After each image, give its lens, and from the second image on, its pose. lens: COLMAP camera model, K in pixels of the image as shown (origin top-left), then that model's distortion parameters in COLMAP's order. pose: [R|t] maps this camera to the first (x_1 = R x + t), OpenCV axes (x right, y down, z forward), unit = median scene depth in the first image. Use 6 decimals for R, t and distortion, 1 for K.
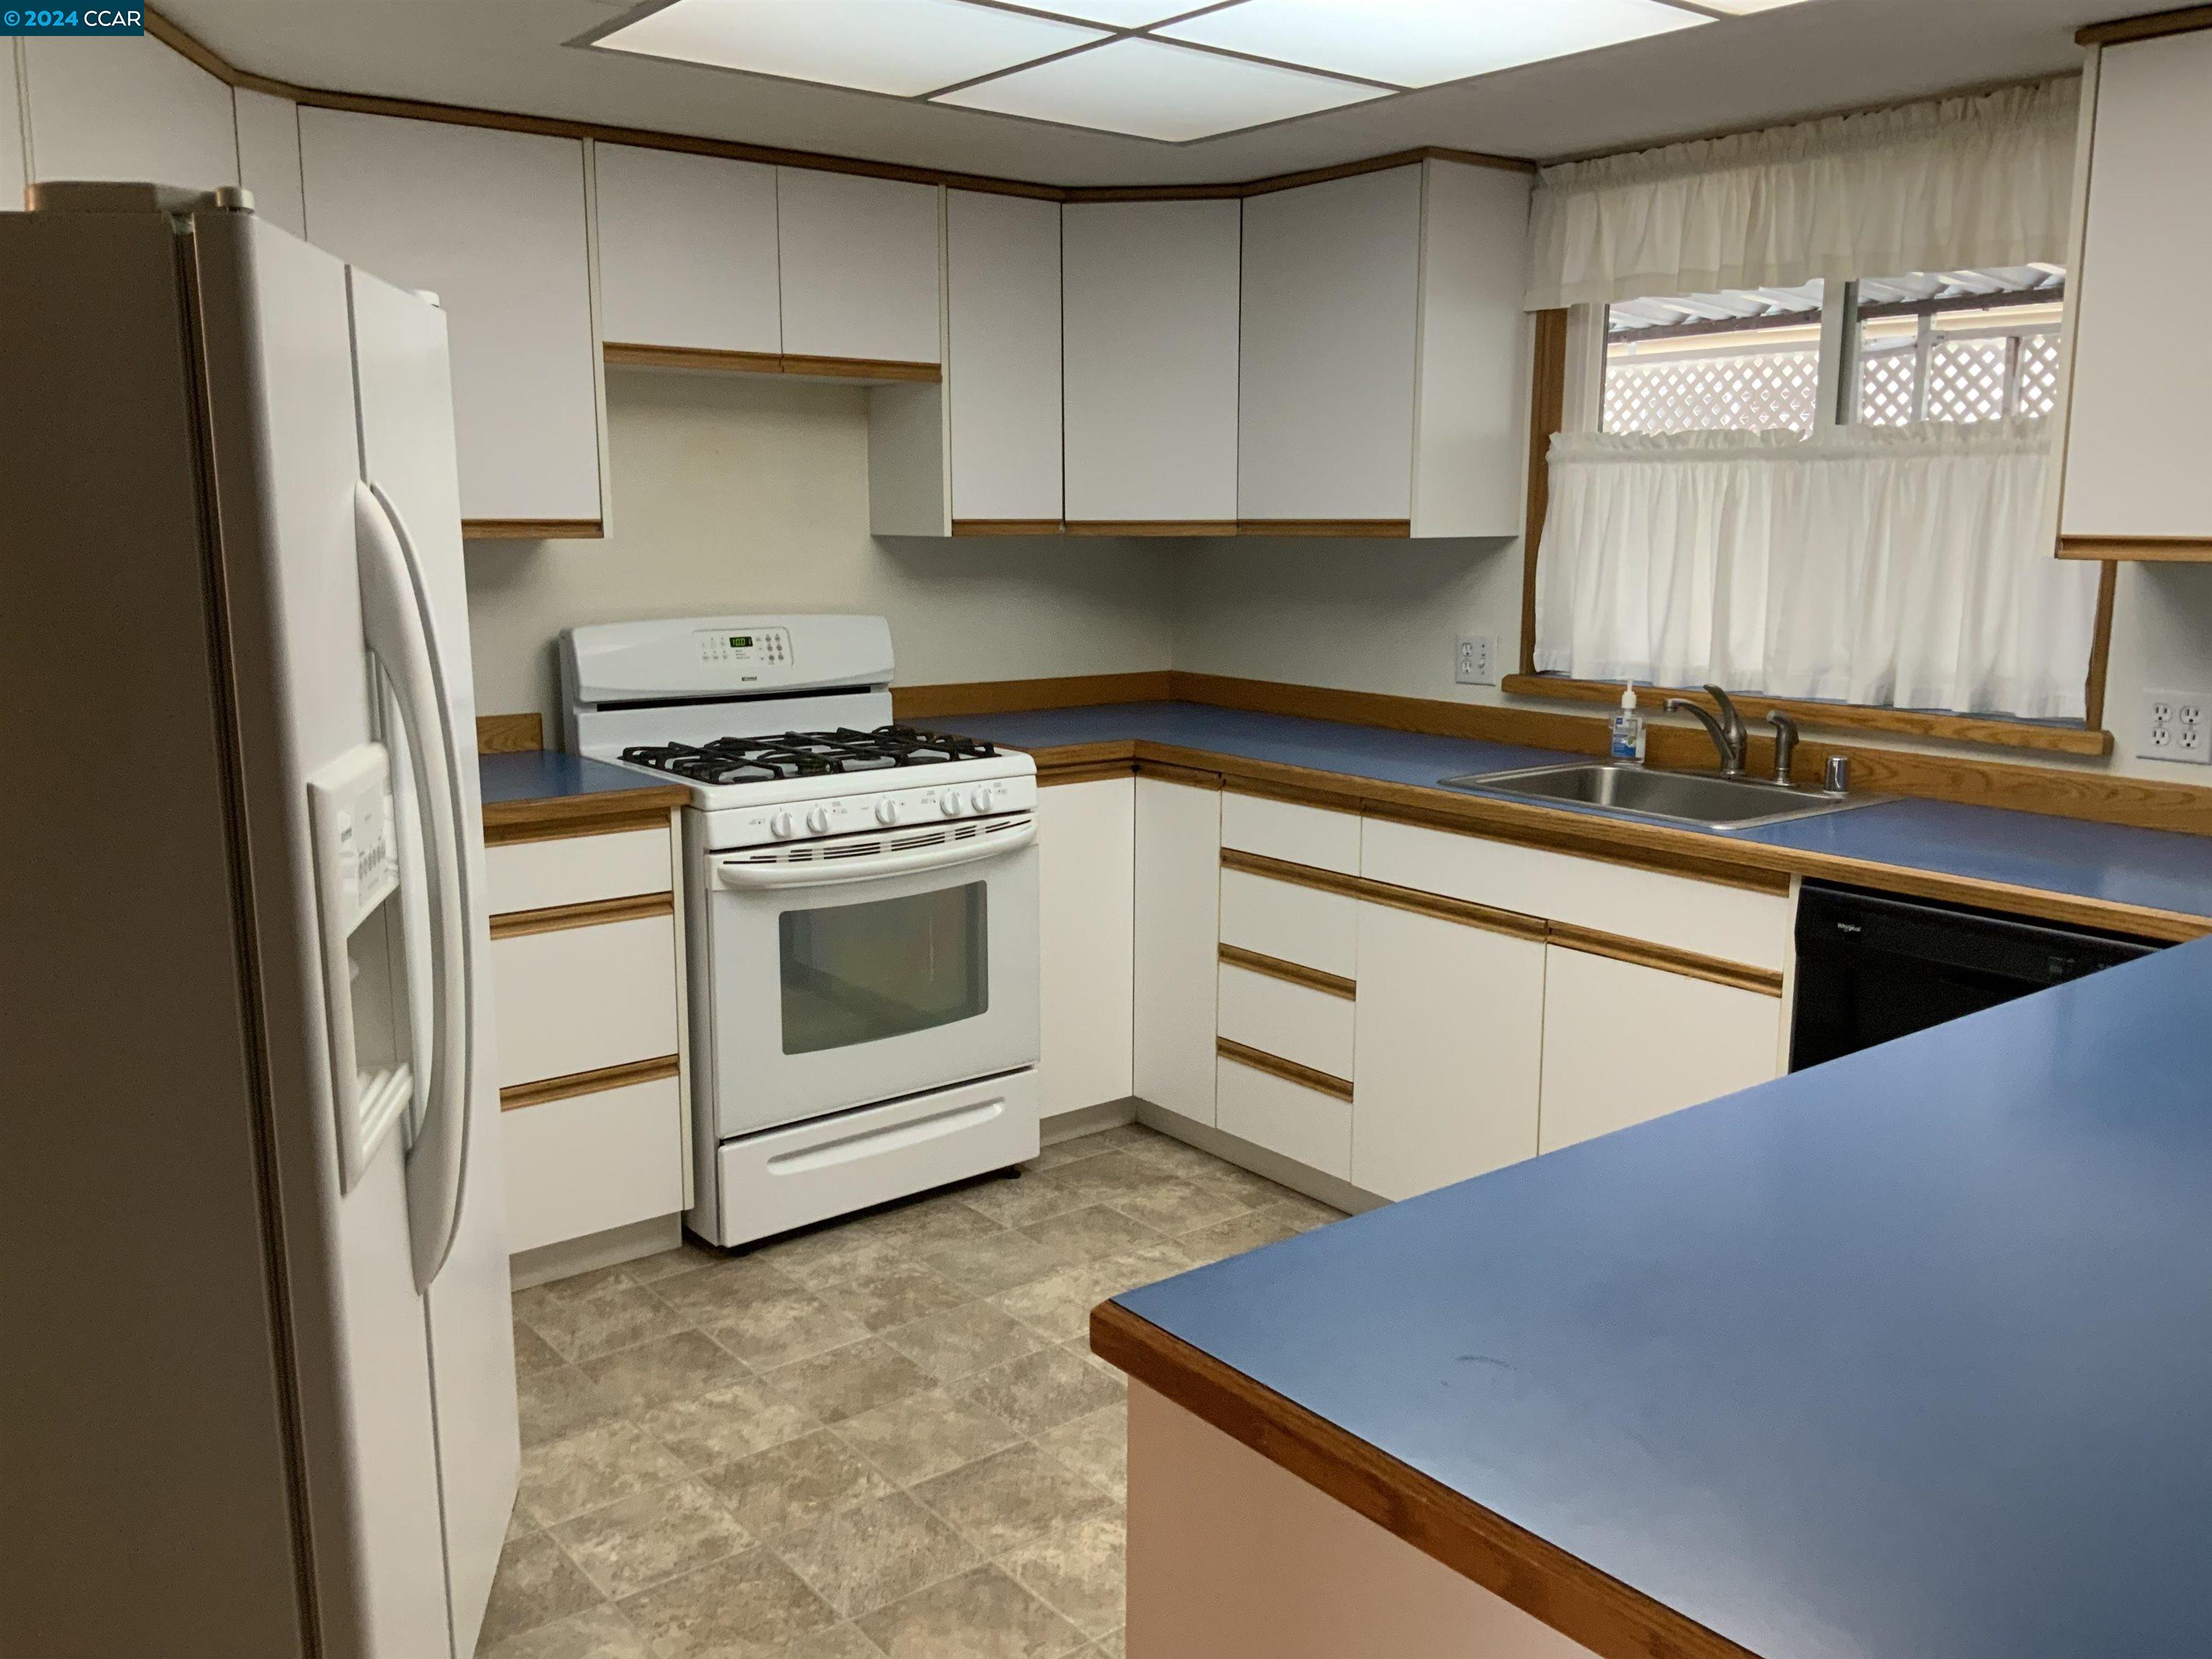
lens RADIAL K [[1809.5, 0, 1106.0], [0, 1809.5, 829.5], [0, 0, 1]] dist [0.118016, -0.244286]
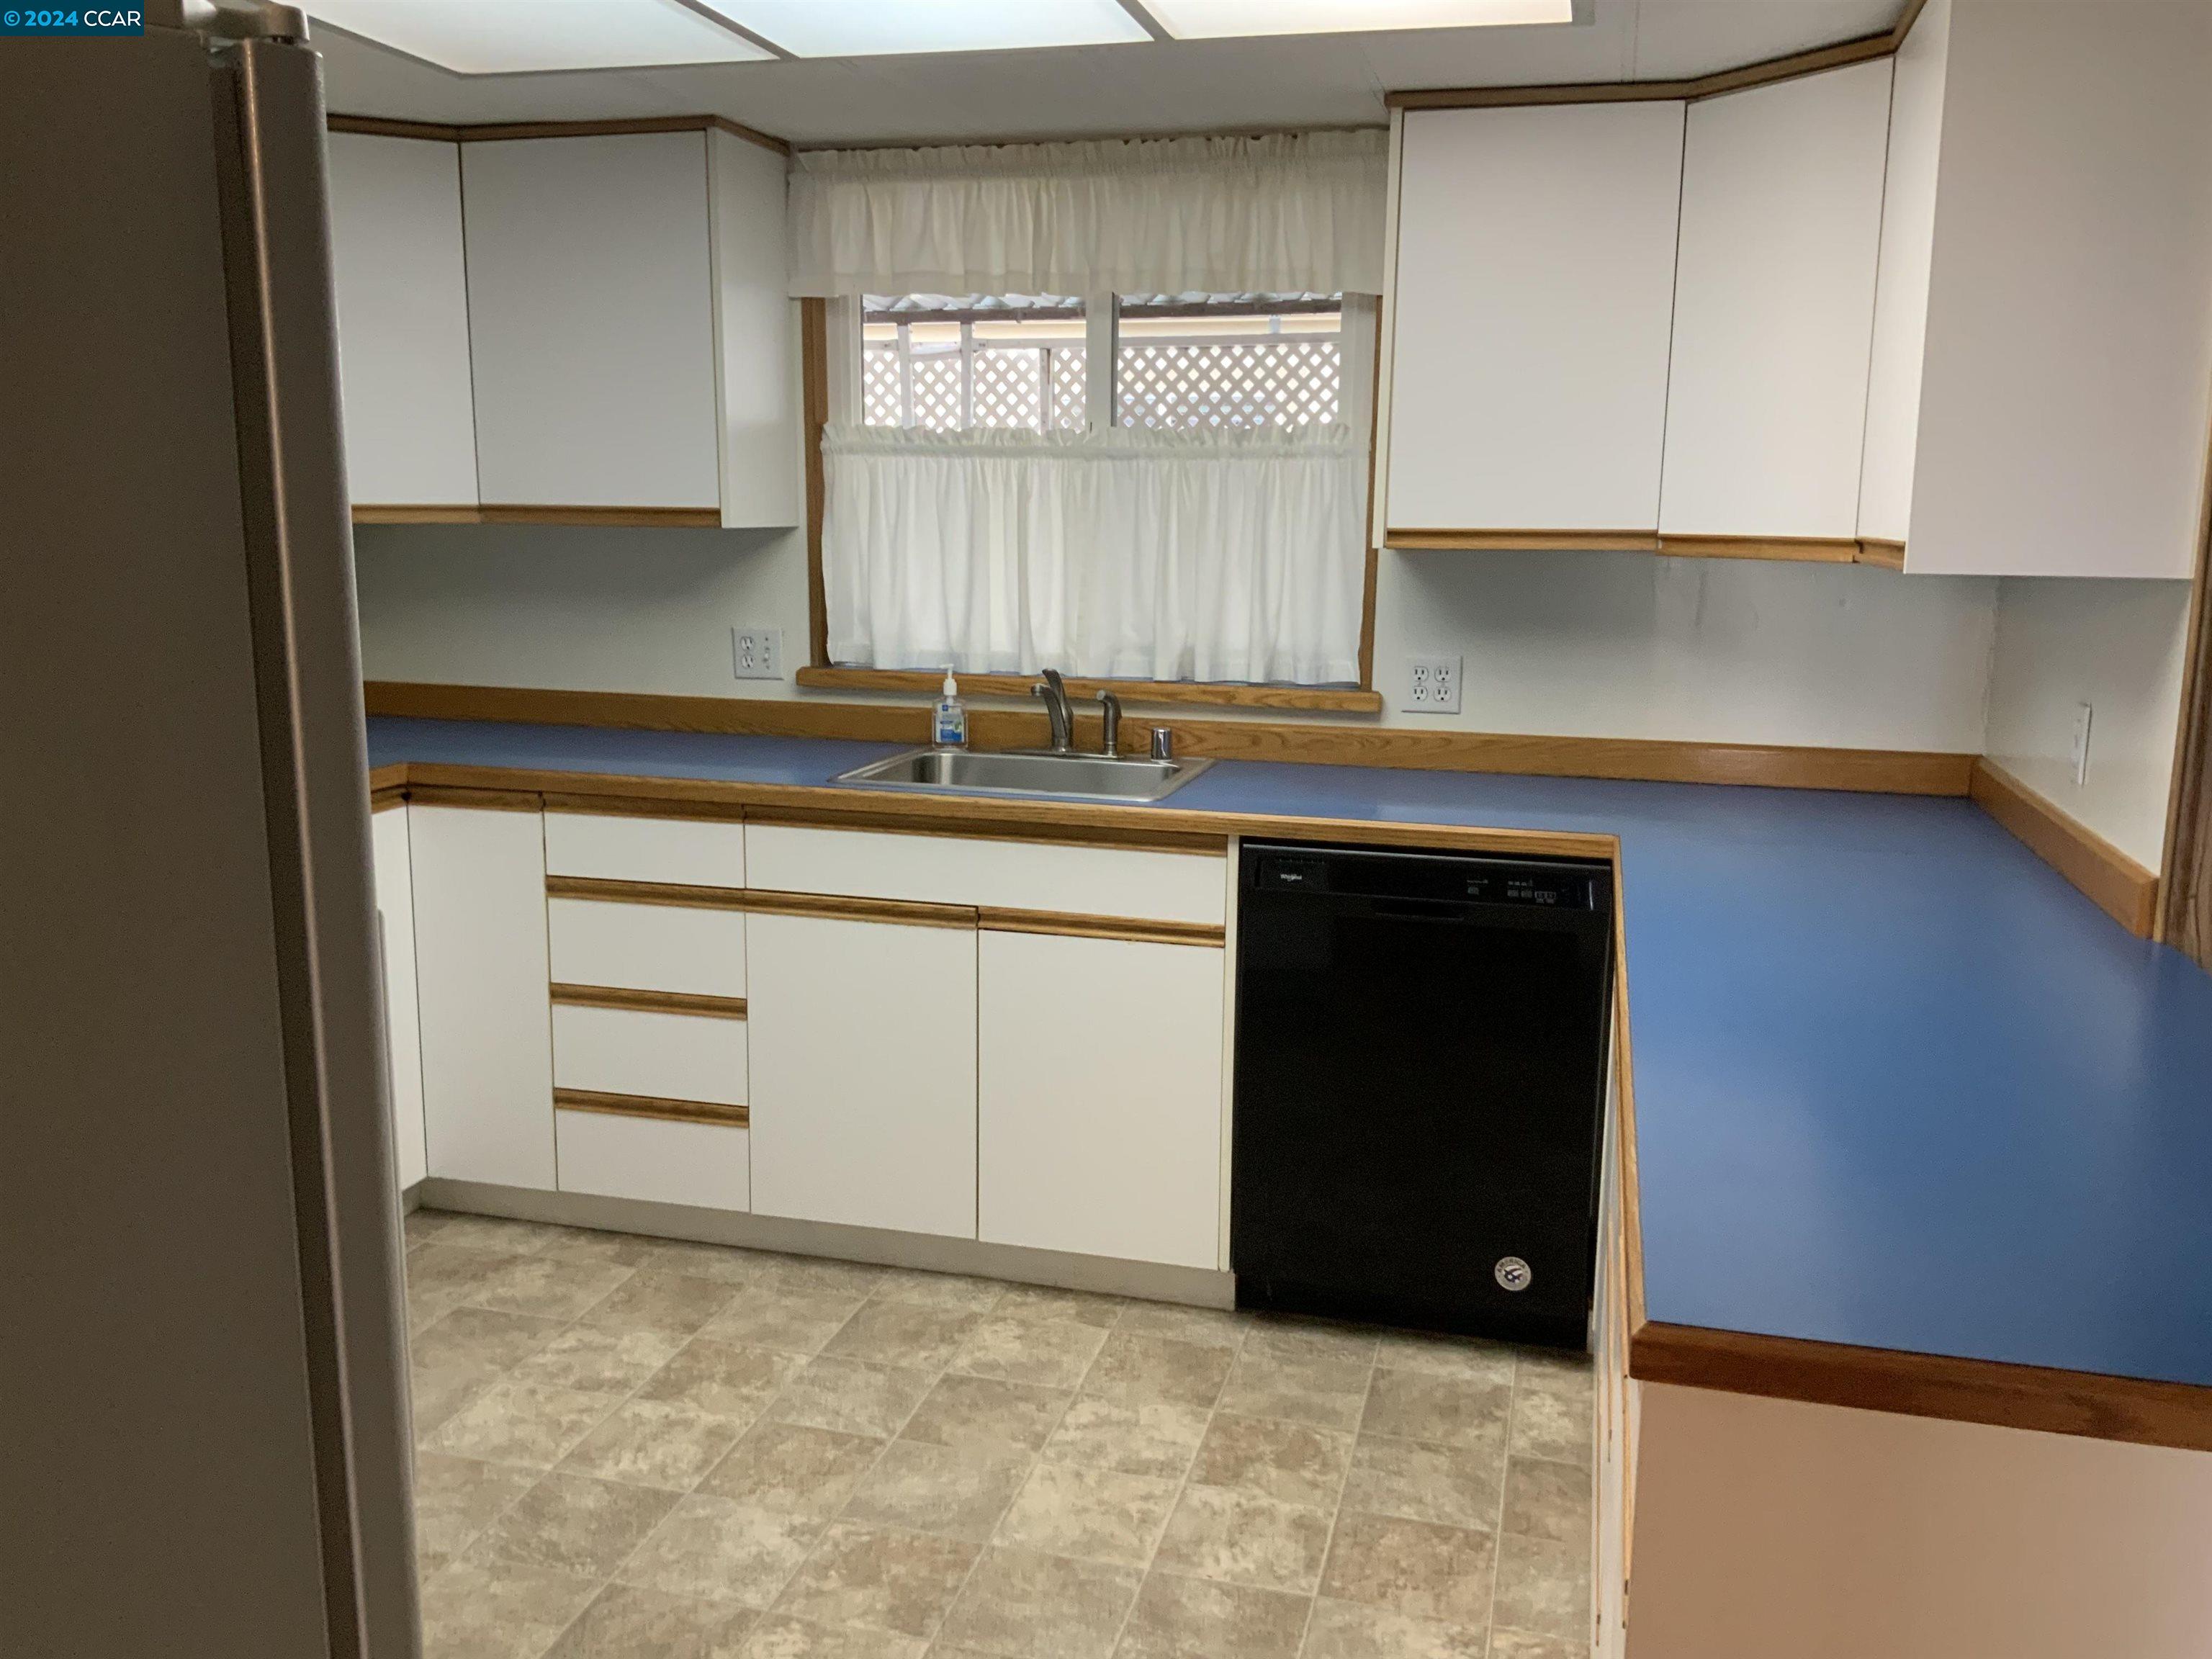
lens RADIAL K [[1811.3, 0, 1106.0], [0, 1811.3, 829.5], [0, 0, 1]] dist [0.138791, -0.311879]
pose [[0.800778, -0.100345, 0.590496, -0.258189], [0.095529, 0.994644, 0.039476, -0.023090], [-0.591295, 0.024797, 0.806074, 0.121827]]
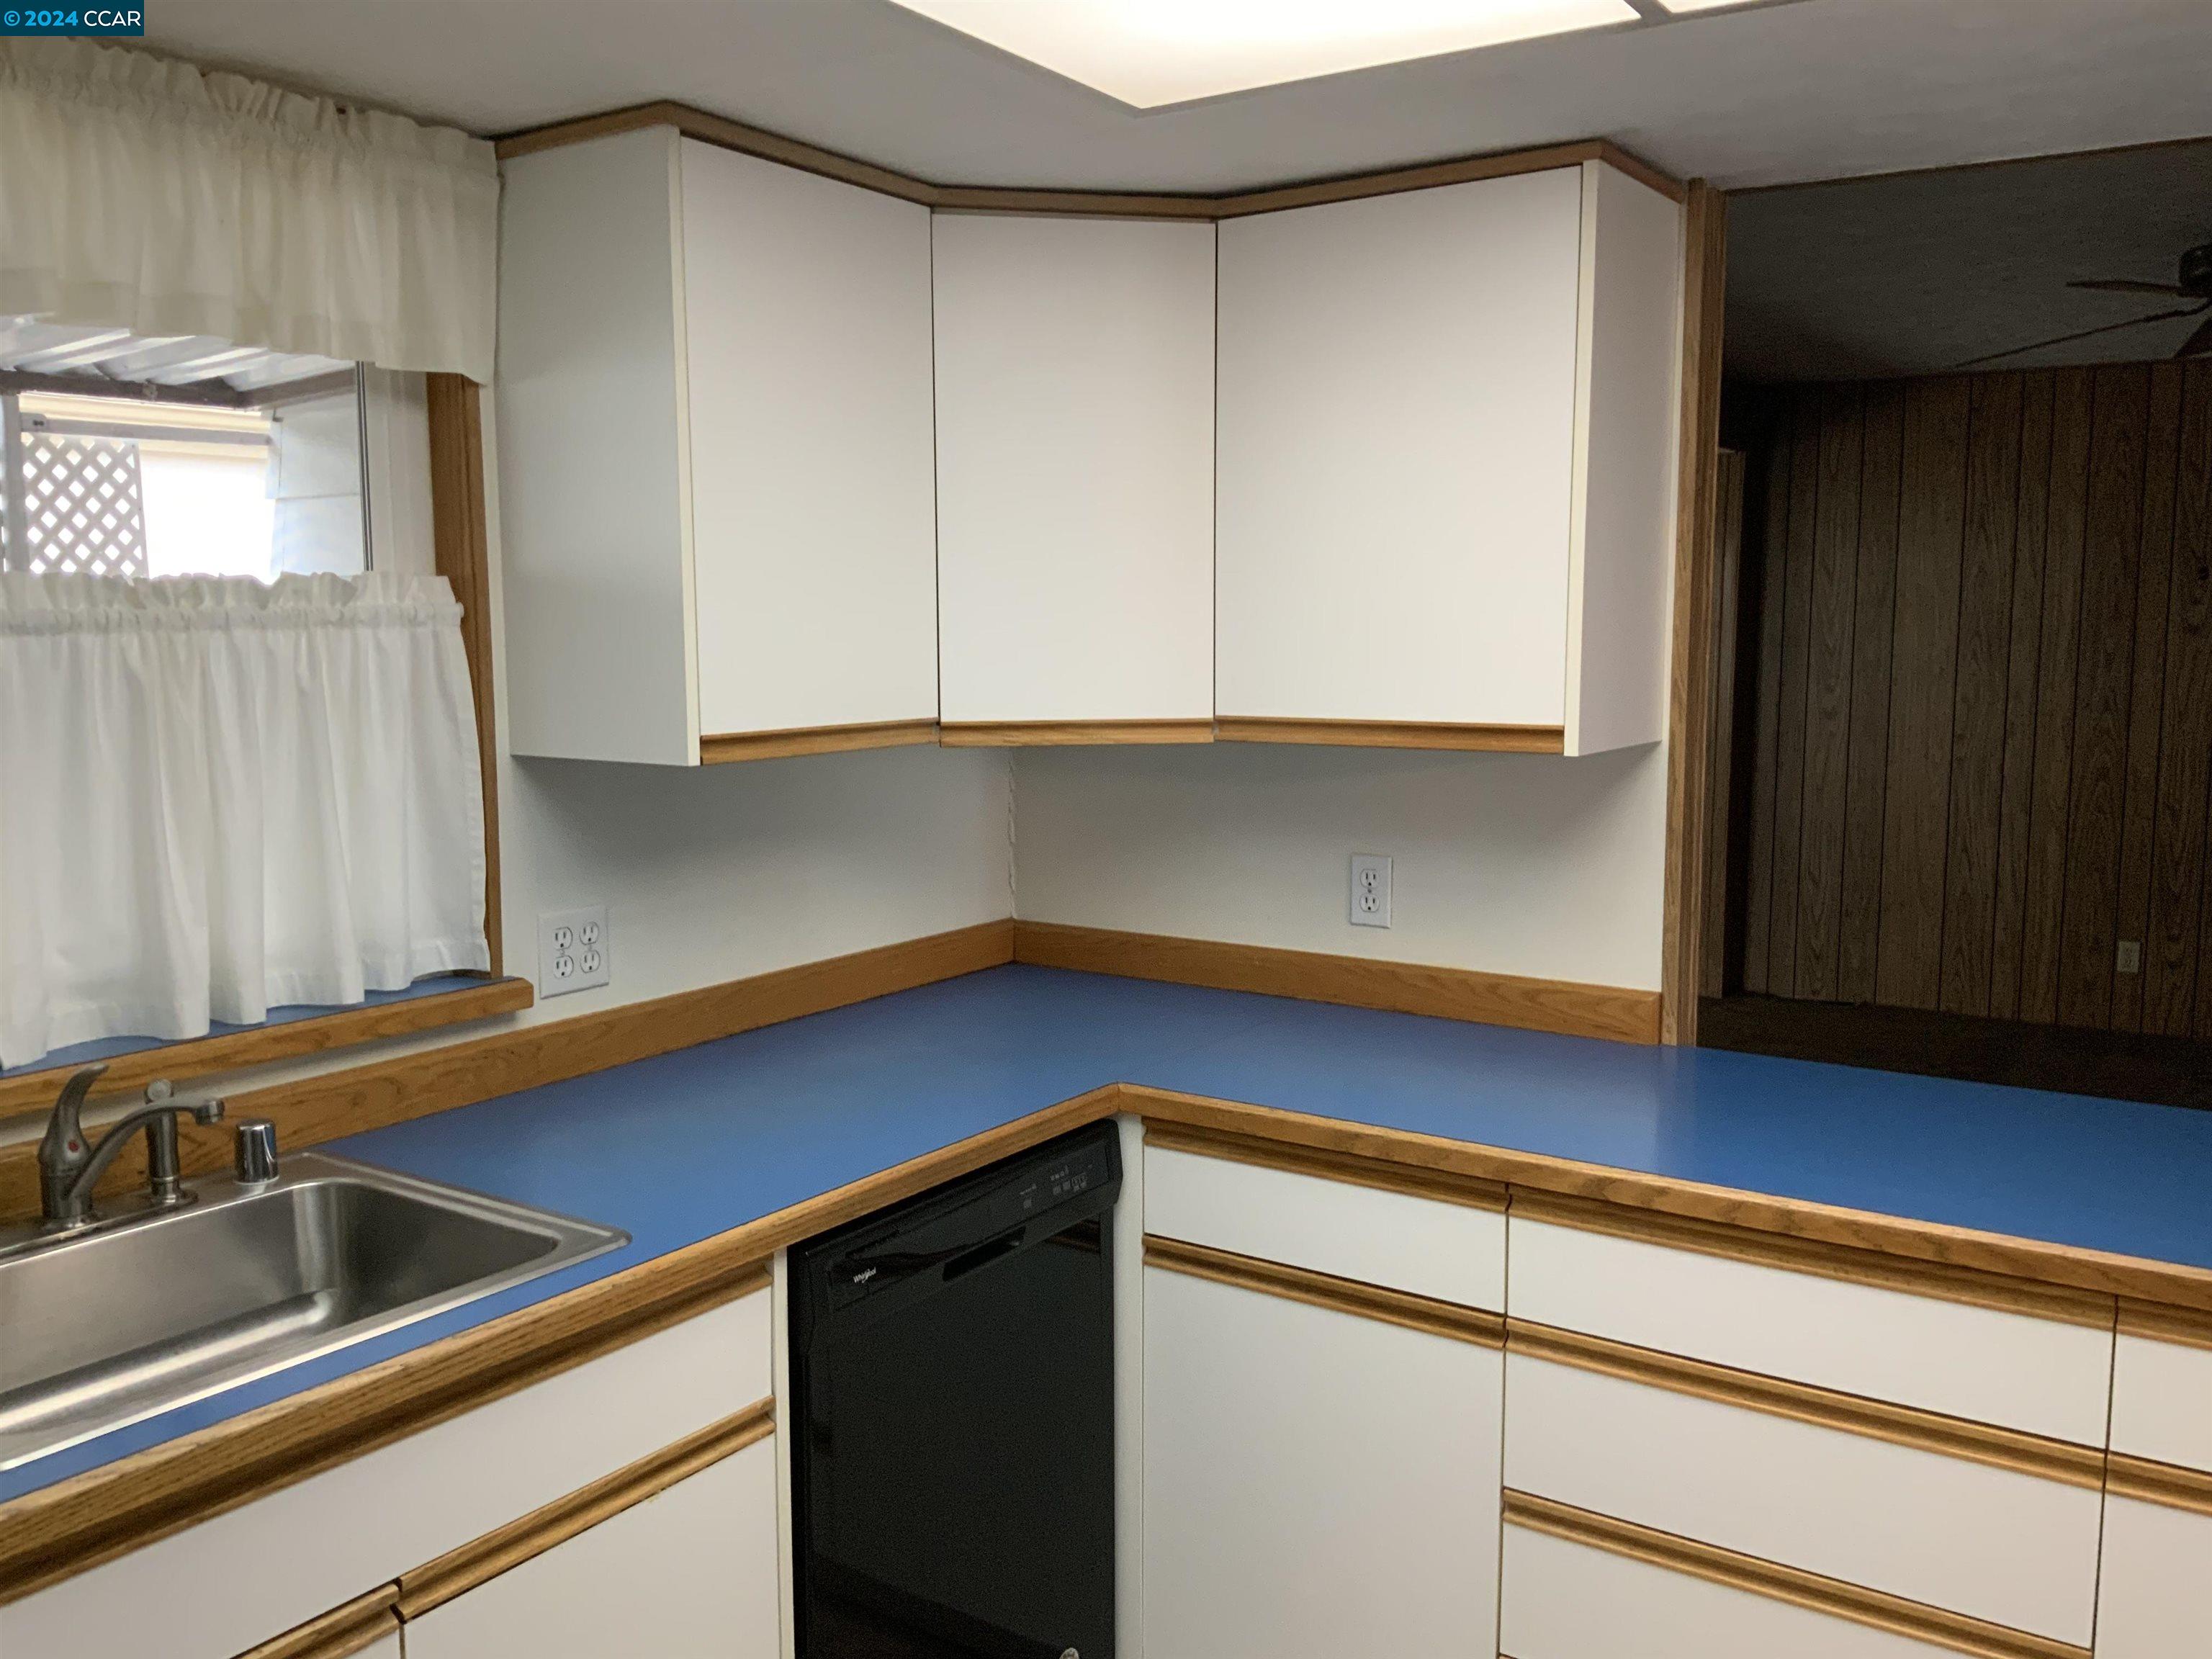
lens RADIAL K [[1809.5, 0, 1106.0], [0, 1809.5, 829.5], [0, 0, 1]] dist [0.118016, -0.244286]
pose [[-0.303285, -0.114779, 0.945962, -0.222909], [0.167655, 0.970806, 0.171545, -0.172621], [-0.938035, 0.210623, -0.275188, 0.803252]]
